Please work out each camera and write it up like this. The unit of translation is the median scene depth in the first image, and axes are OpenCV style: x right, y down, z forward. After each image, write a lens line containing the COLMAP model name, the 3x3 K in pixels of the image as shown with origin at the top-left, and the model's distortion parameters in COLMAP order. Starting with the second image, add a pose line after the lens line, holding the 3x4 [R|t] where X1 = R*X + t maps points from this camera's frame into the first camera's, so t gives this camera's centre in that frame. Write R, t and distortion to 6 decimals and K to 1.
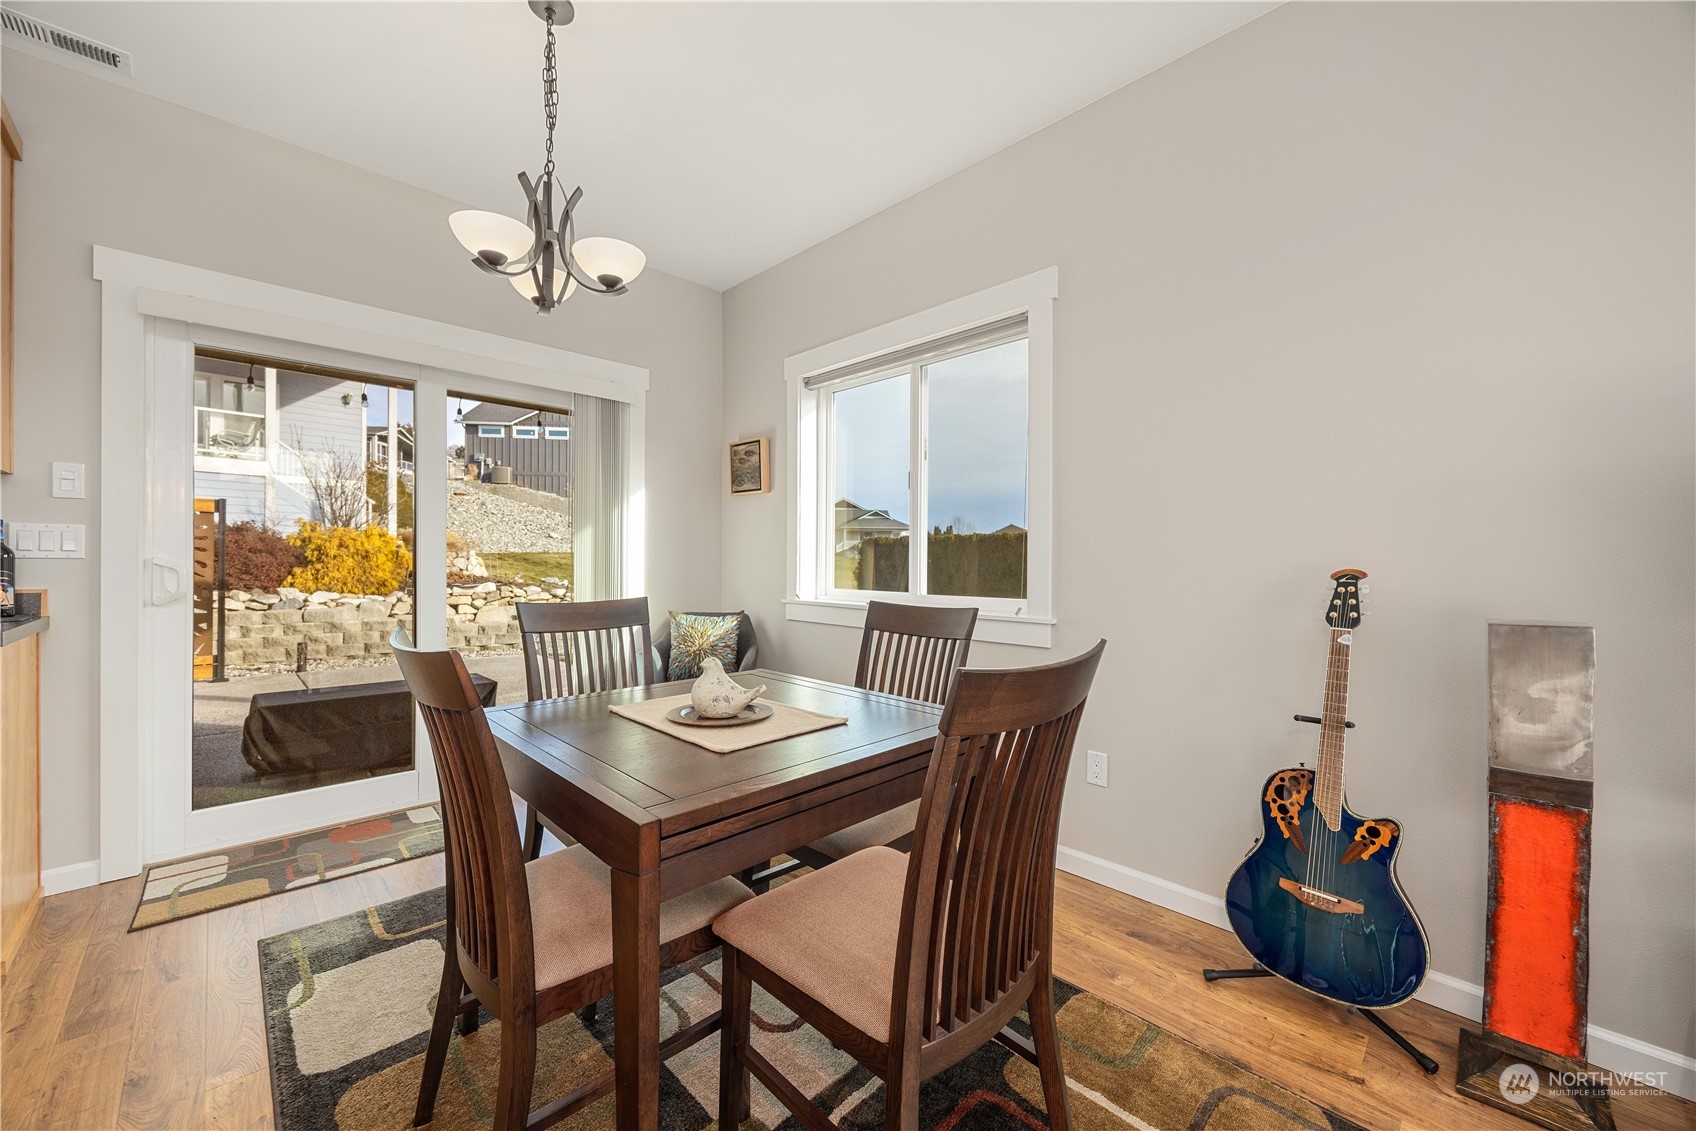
lens RADIAL K [[652.8, 0, 857.8], [0, 652.8, 561.2], [0, 0, 1]] dist [-0.001192, -0.000530]
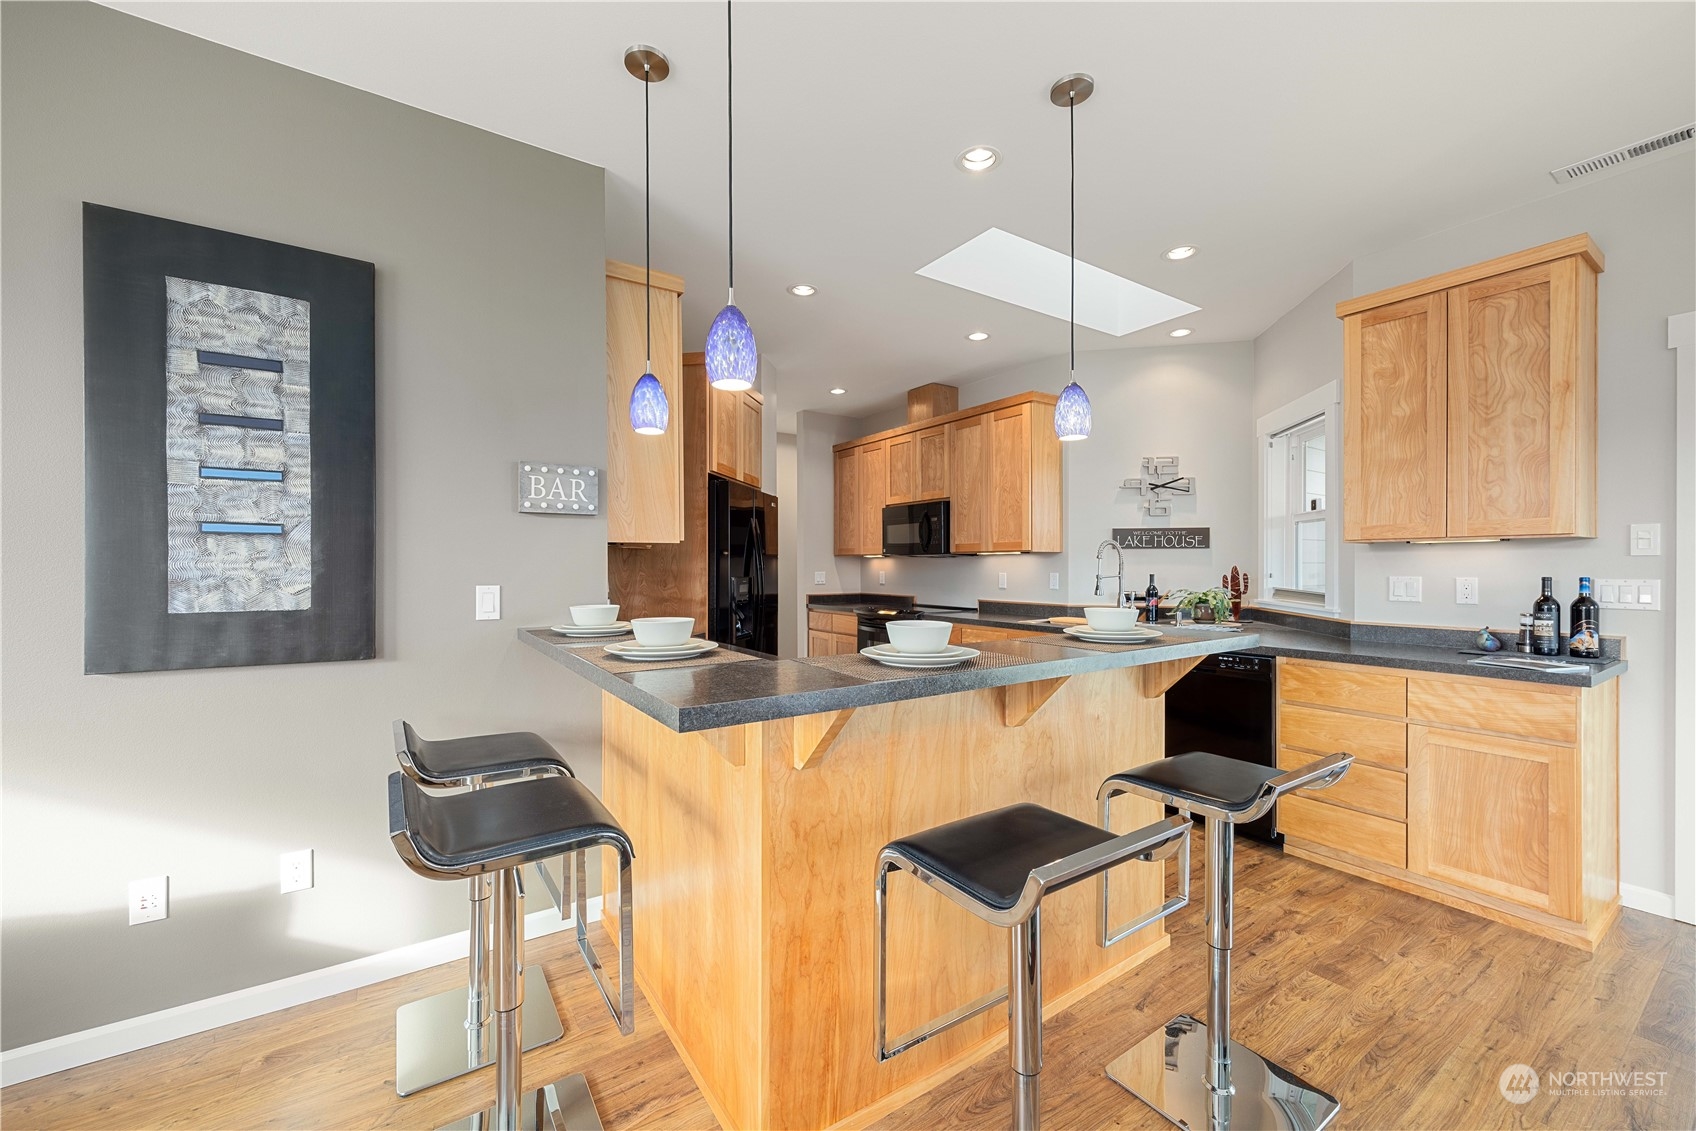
lens RADIAL K [[652.8, 0, 832.5], [0, 652.8, 569.9], [0, 0, 1]] dist [-0.001192, -0.000530]
pose [[-0.201727, 0.000541, -0.979442, 0.148886], [-0.000409, 1.000000, 0.000636, -0.072429], [0.979442, 0.000528, -0.201727, -0.128824]]
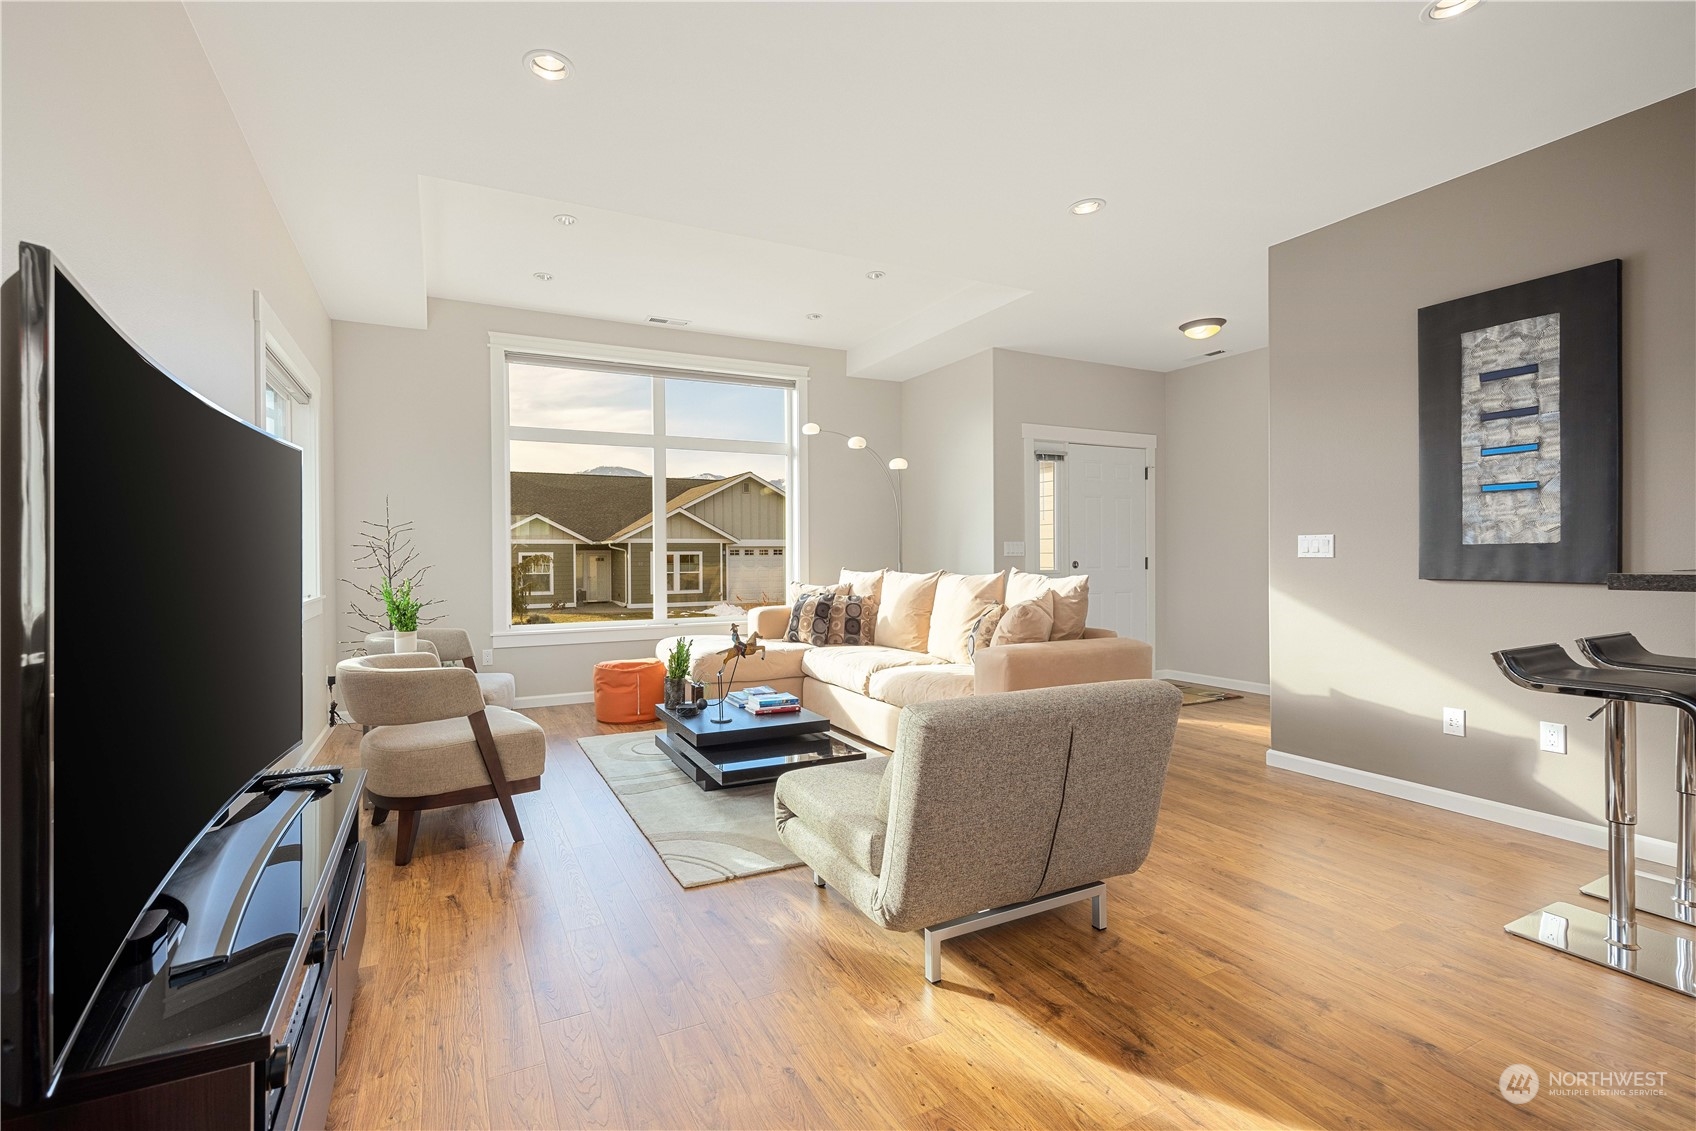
lens RADIAL K [[721.0, 0, 765.2], [0, 721.0, 562.0], [0, 0, 1]] dist [-0.002254, -0.000750]
pose [[-0.934541, -0.000213, 0.355856, 0.309483], [0.002530, 0.999971, 0.007243, 0.004481], [-0.355847, 0.007669, -0.934513, 0.735343]]
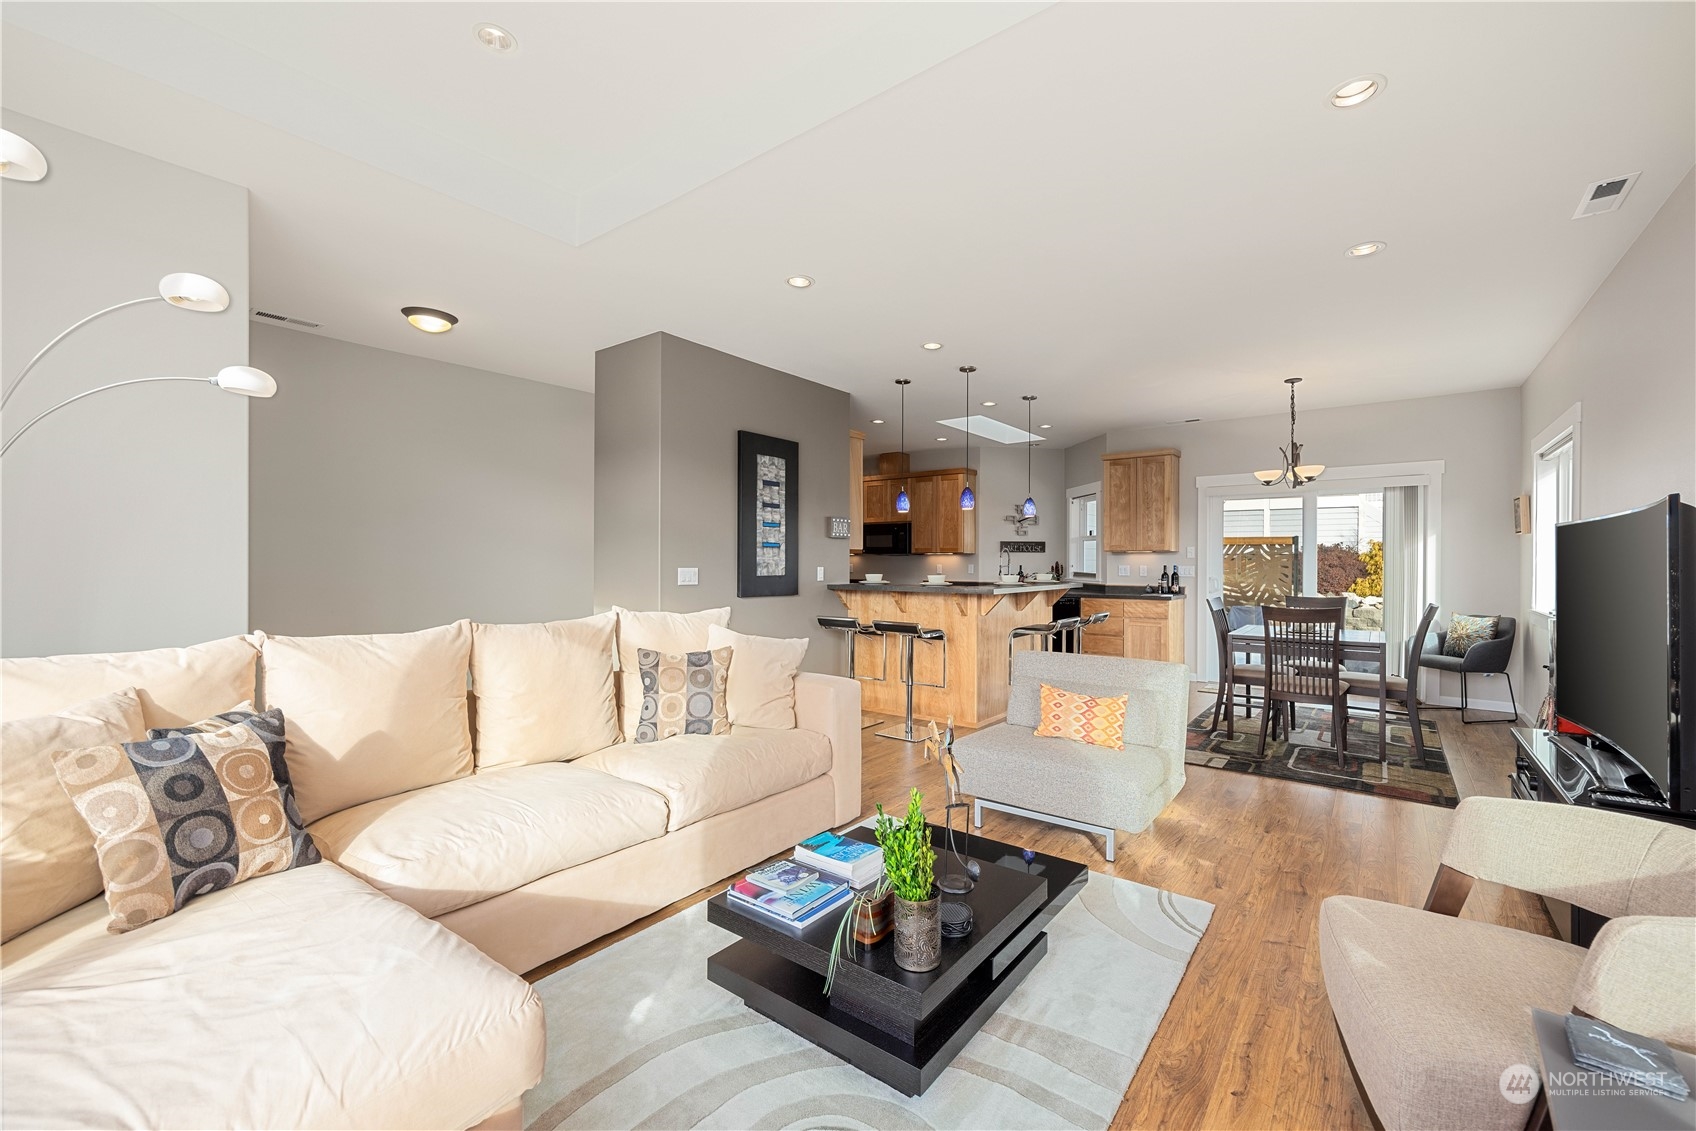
lens RADIAL K [[721.0, 0, 847.3], [0, 721.0, 565.0], [0, 0, 1]] dist [-0.002254, -0.000750]
pose [[0.136554, -0.001867, -0.990631, 2.035660], [-0.002269, 0.999995, -0.002198, -0.049392], [0.990630, 0.002548, 0.136549, -1.139815]]
